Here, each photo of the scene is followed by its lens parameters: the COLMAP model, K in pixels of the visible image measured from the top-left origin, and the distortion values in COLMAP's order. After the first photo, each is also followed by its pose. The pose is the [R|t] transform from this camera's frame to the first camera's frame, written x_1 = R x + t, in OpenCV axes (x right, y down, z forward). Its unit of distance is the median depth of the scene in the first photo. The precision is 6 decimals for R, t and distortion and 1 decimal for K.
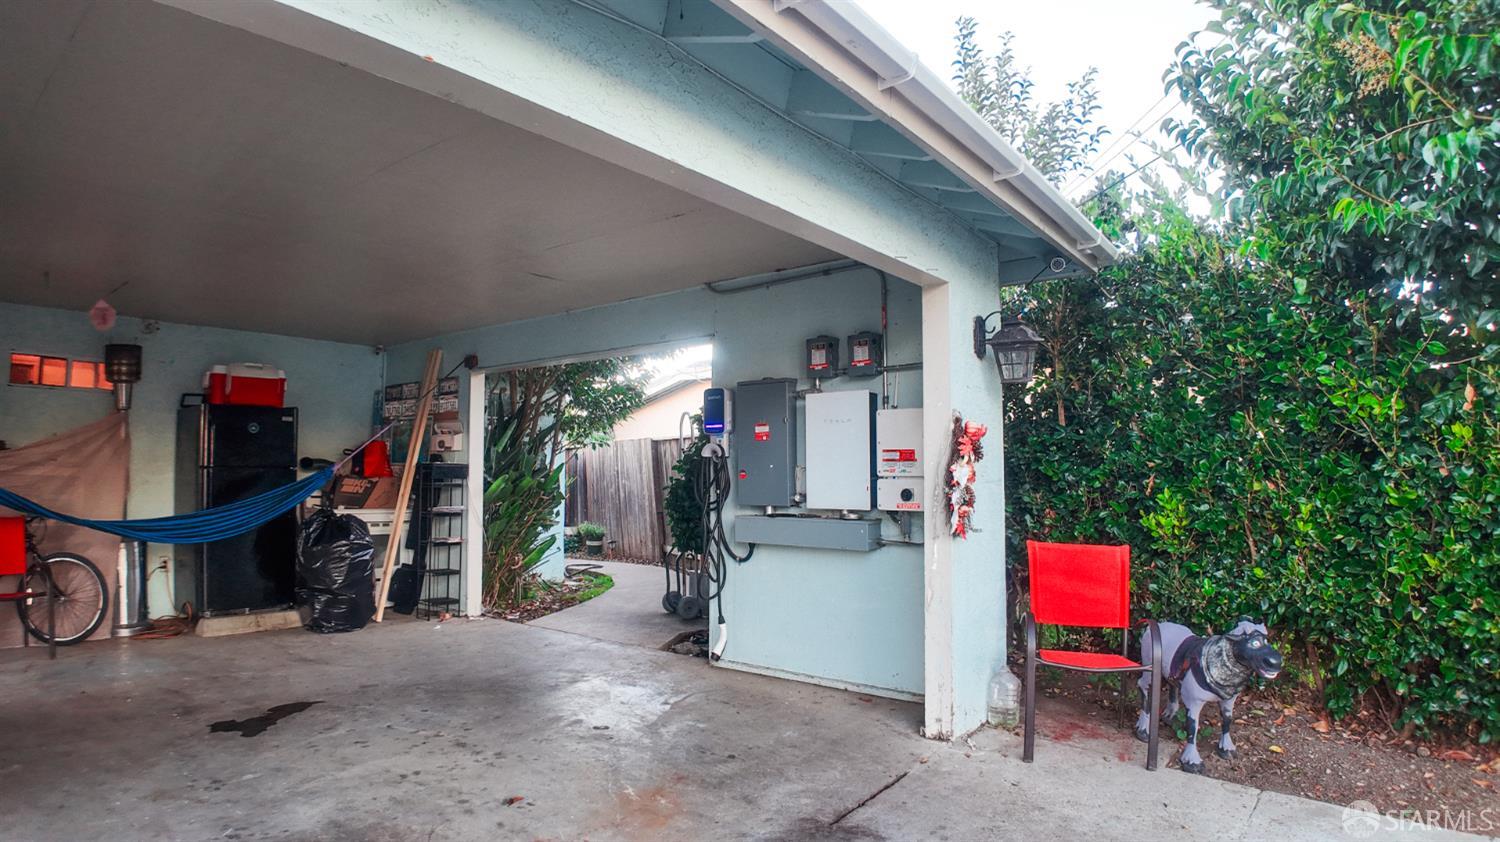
lens RADIAL K [[805.9, 0, 749.6], [0, 805.9, 417.3], [0, 0, 1]] dist [-0.112830, -0.000220]
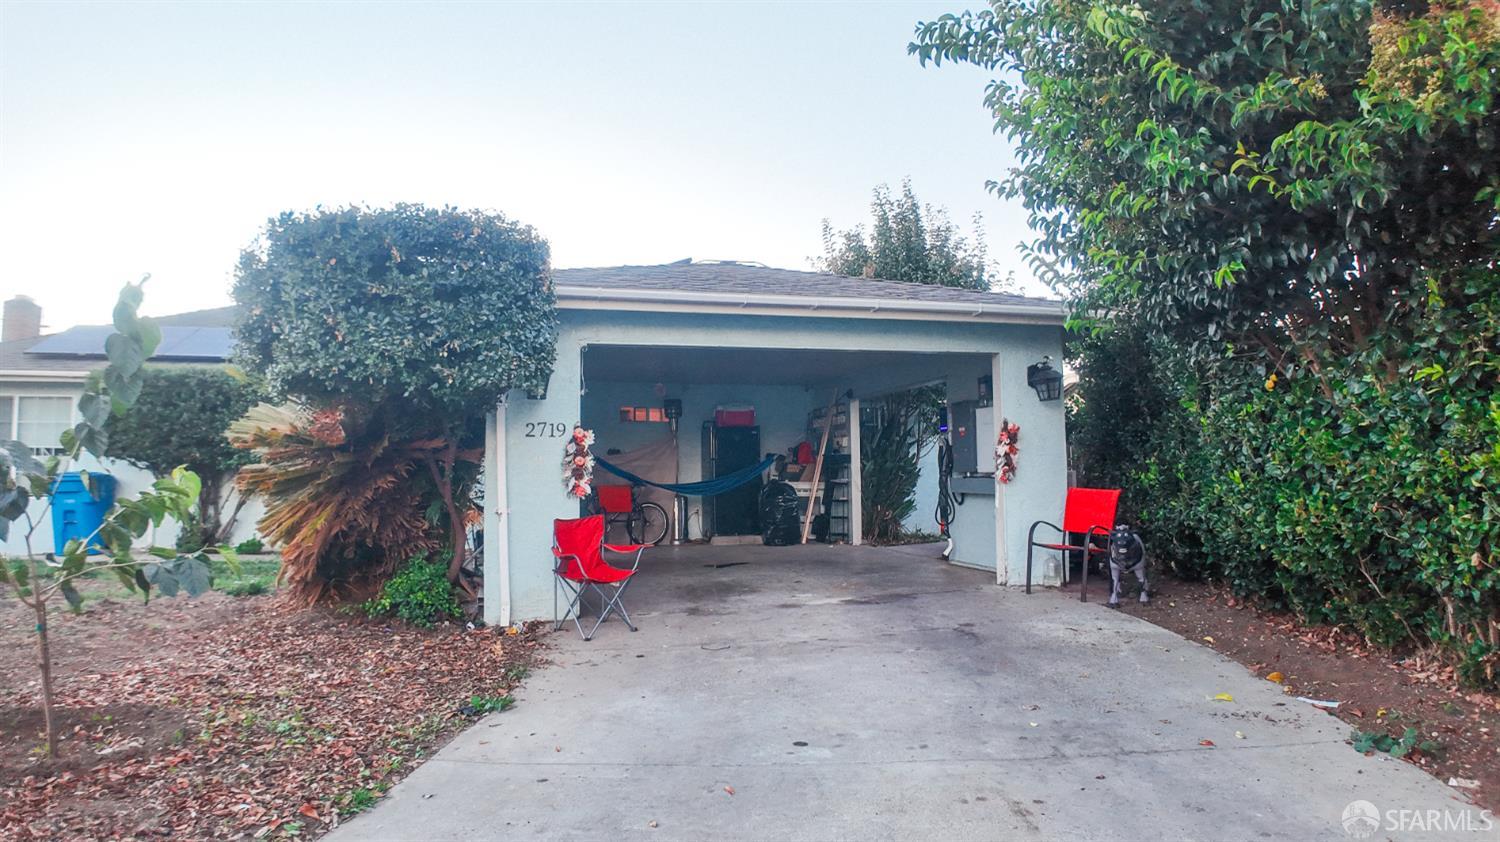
lens RADIAL K [[805.7, 0, 756.3], [0, 805.7, 420.2], [0, 0, 1]] dist [-0.076564, -0.039502]
pose [[0.810678, -0.046492, -0.583643, 0.544284], [0.051078, 0.998658, -0.008604, -0.010818], [0.583259, -0.022836, 0.811965, -0.571391]]
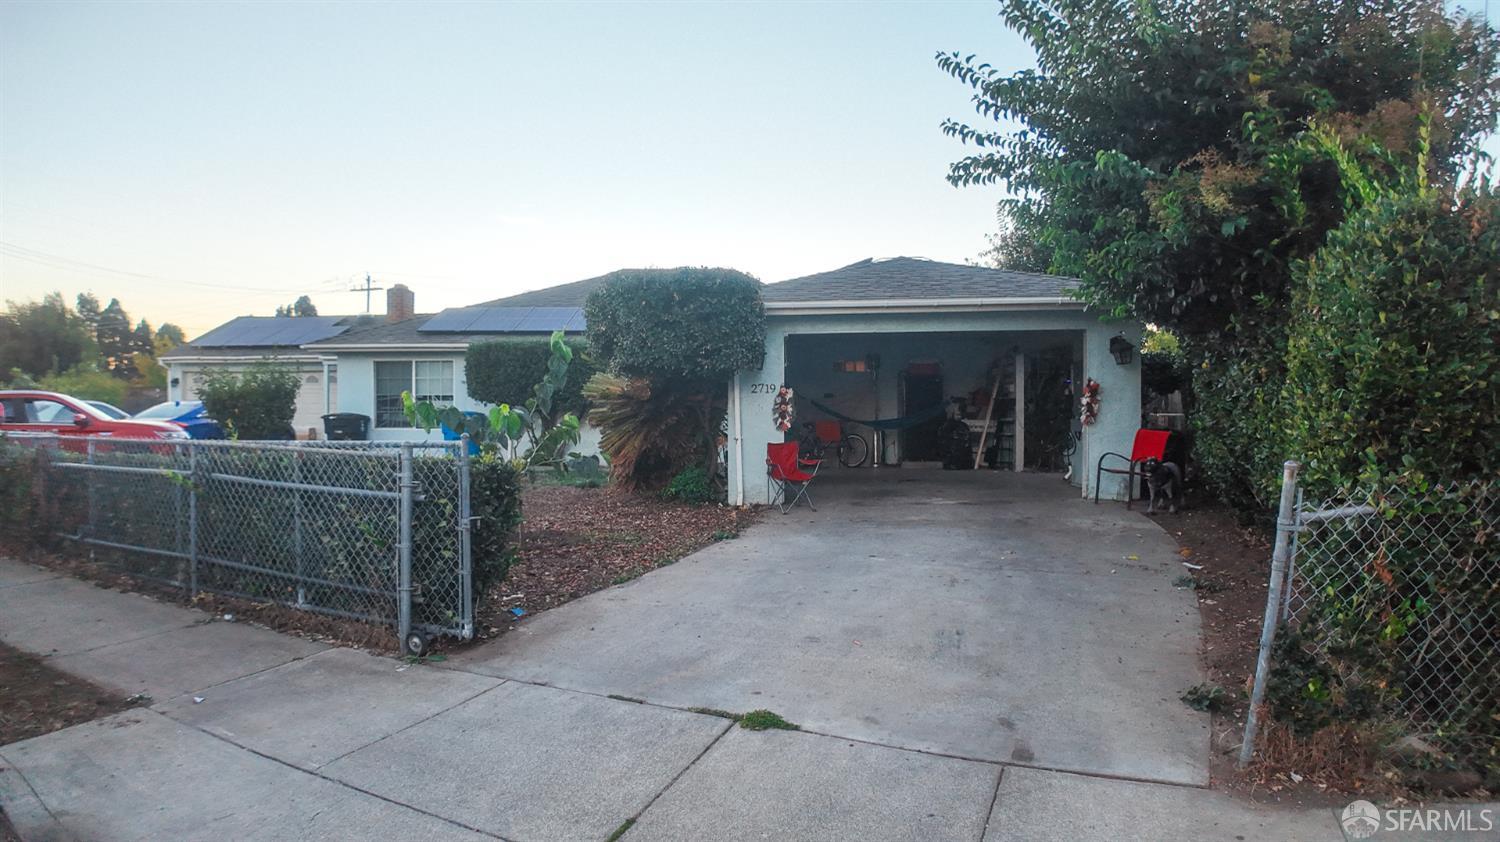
lens RADIAL K [[792.1, 0, 750.0], [0, 792.1, 421.0], [0, 0, 1]] dist [-0.095589, -0.000578]
pose [[0.584629, 0.012734, -0.811201, 1.020398], [0.059235, 0.996538, 0.058334, -0.049052], [0.809136, -0.082155, 0.581851, -0.866932]]
